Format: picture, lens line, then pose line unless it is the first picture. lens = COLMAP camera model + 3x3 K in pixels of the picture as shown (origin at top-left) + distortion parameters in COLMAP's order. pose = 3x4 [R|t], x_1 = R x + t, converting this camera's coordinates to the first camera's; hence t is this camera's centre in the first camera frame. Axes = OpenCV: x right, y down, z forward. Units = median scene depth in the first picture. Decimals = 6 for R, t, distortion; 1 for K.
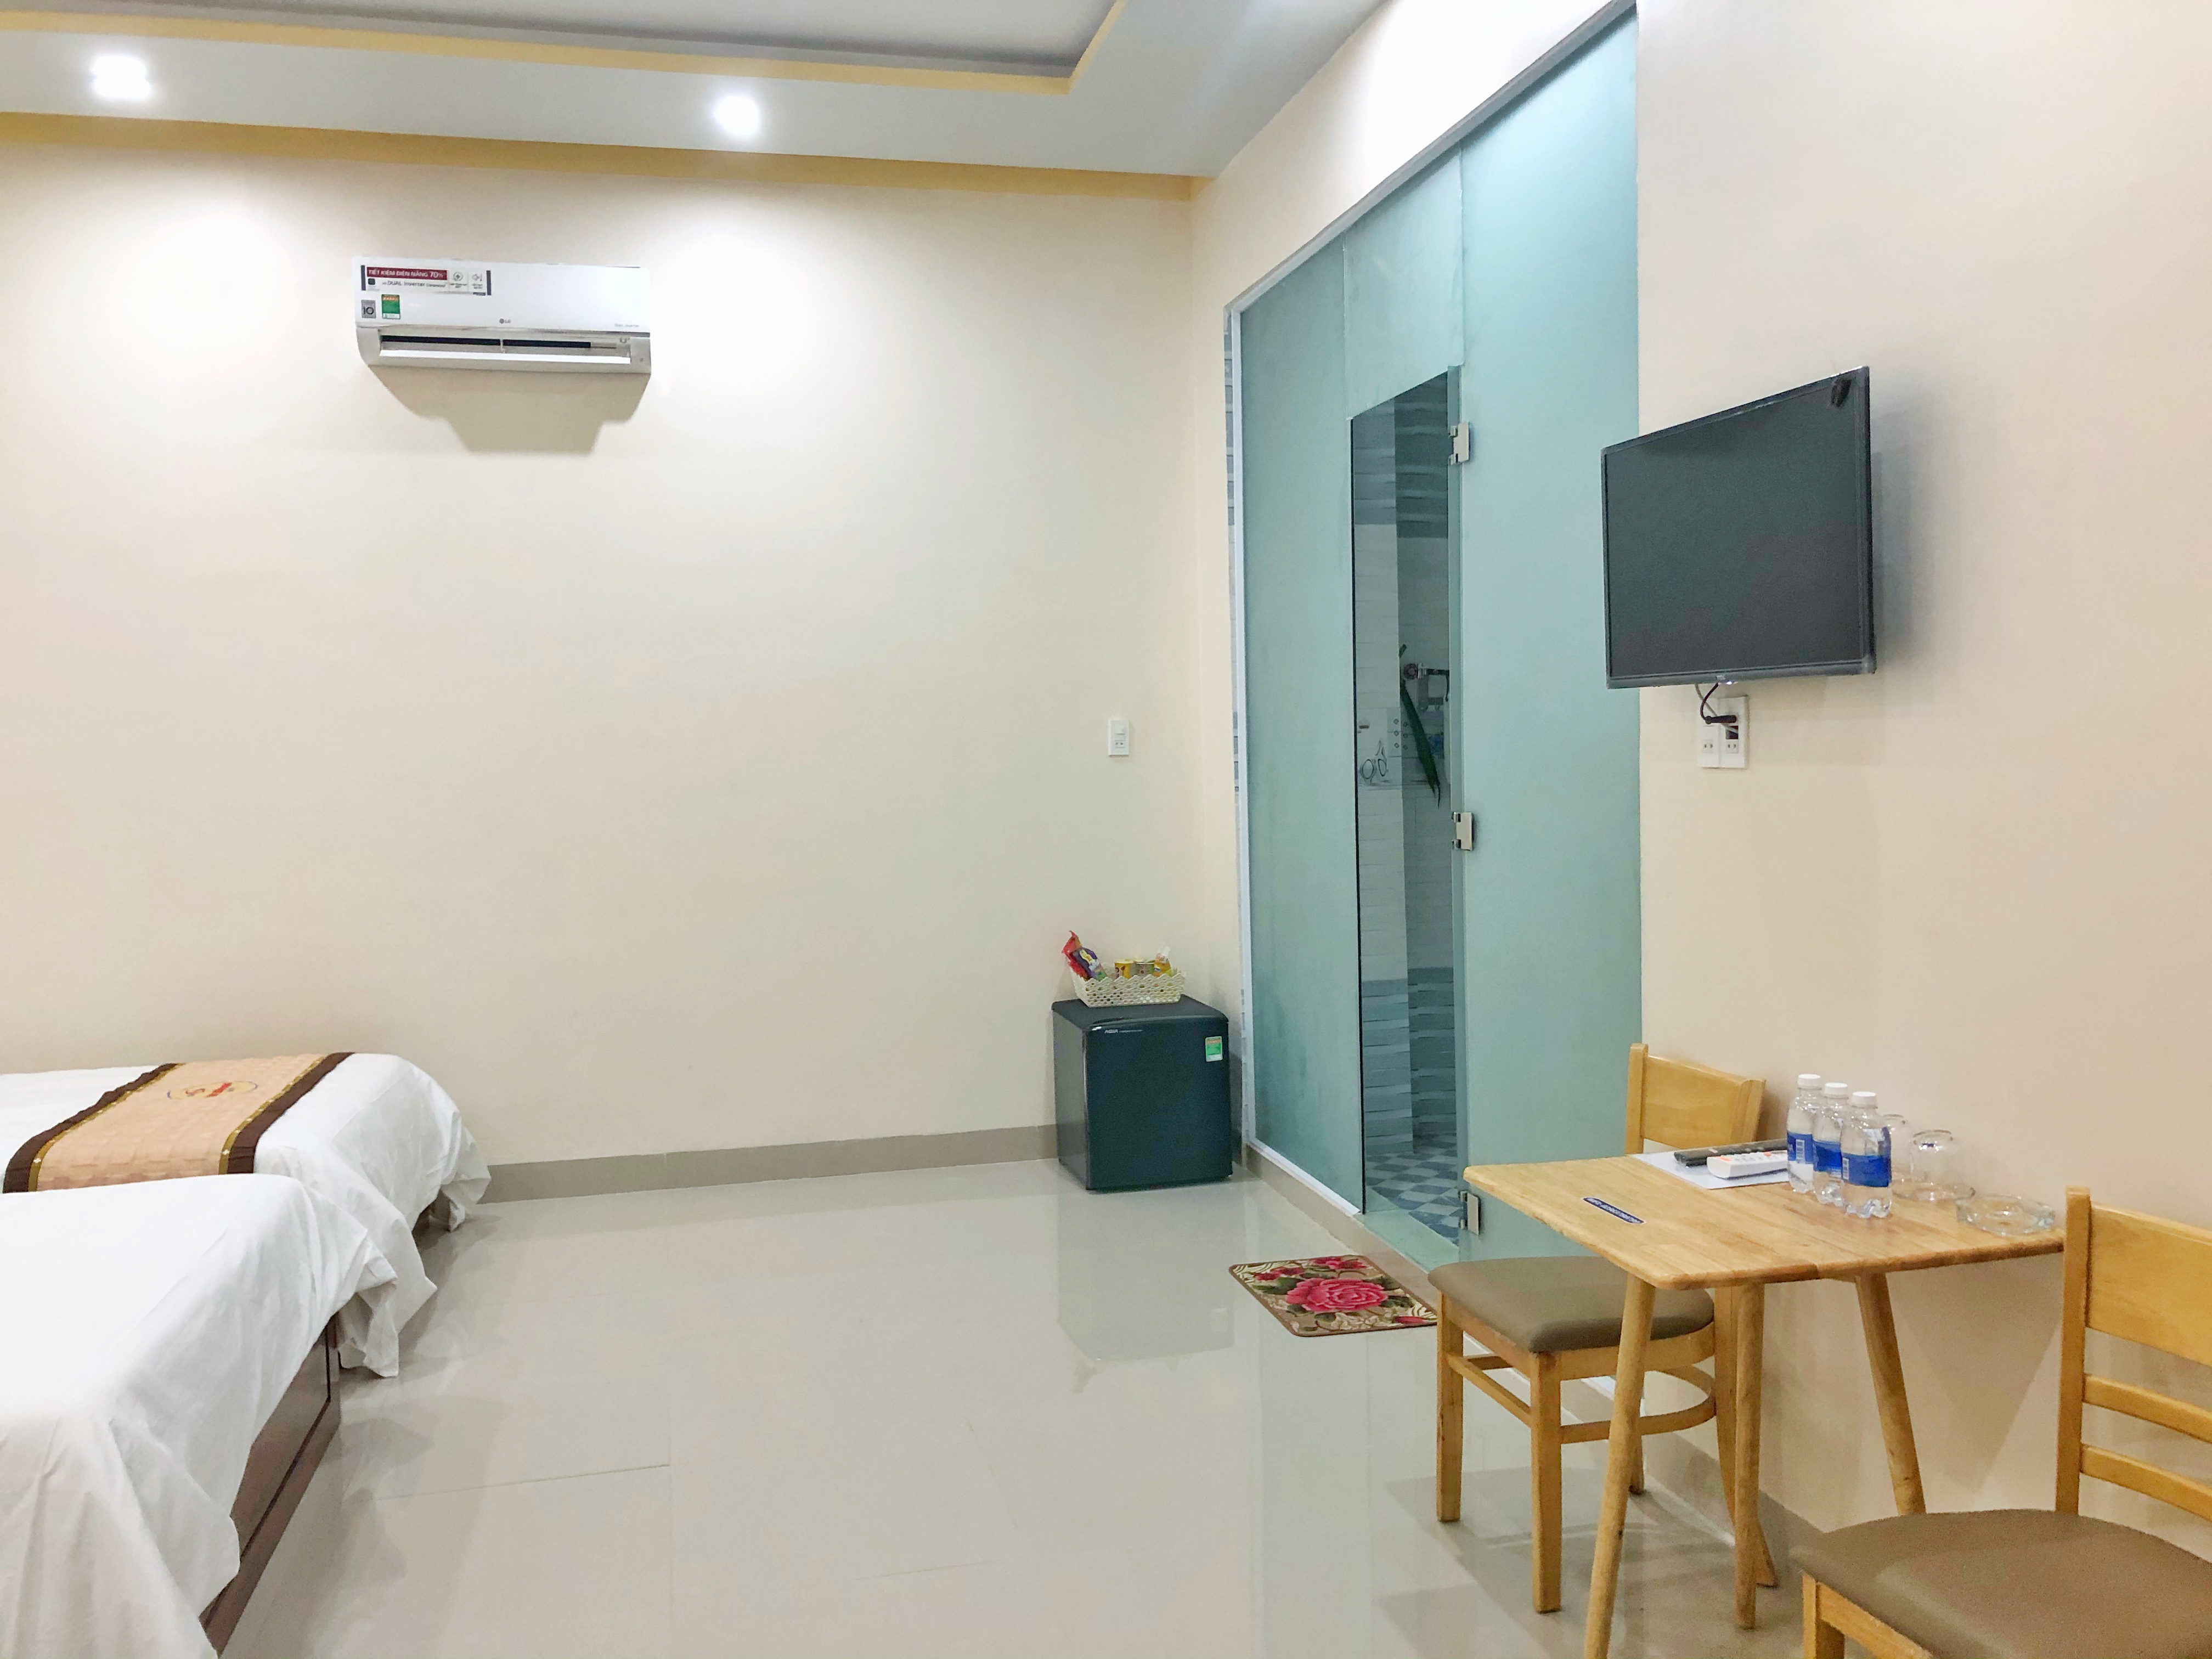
lens RADIAL K [[1791.3, 0, 1108.8], [0, 1791.3, 824.5], [0, 0, 1]] dist [0.051377, -0.060601]
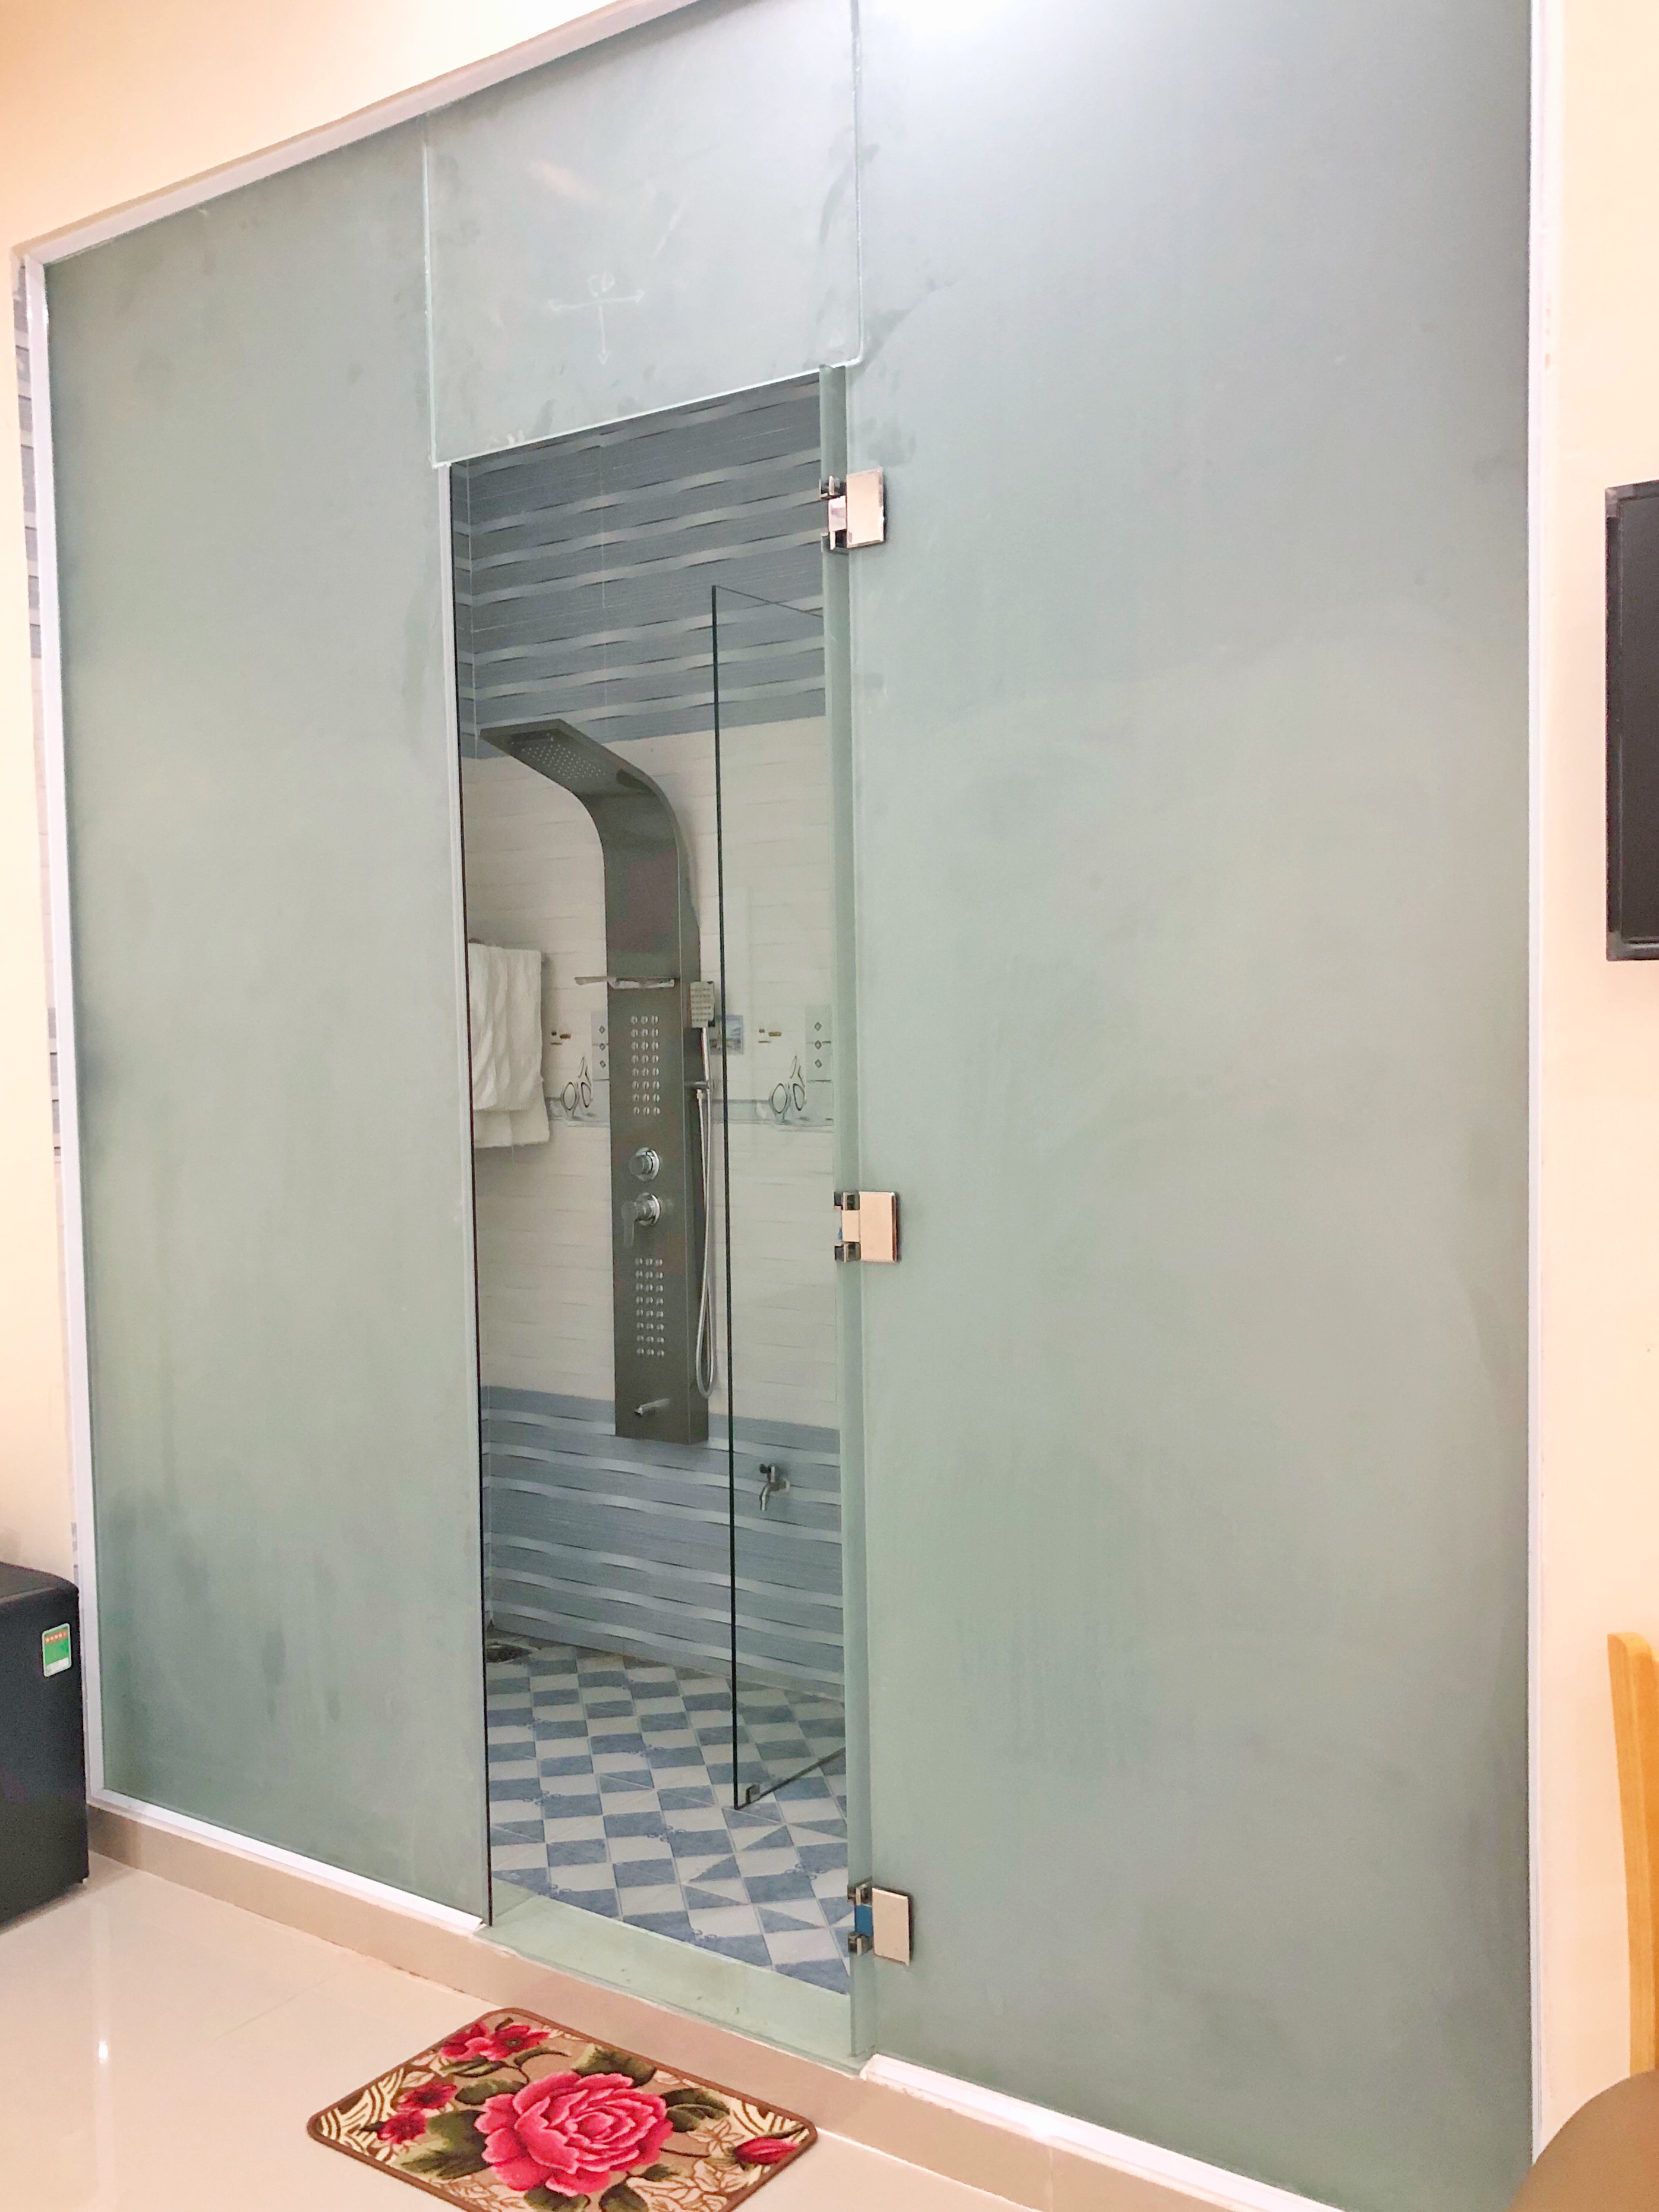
lens RADIAL K [[1945.8, 0, 825.0], [0, 1945.8, 1117.6], [0, 0, 1]] dist [-0.006648, 0.008751]
pose [[0.743669, -0.024492, 0.668099, -0.171723], [0.034570, 0.999401, -0.001844, -0.024481], [-0.667653, 0.024467, 0.744070, 0.484831]]
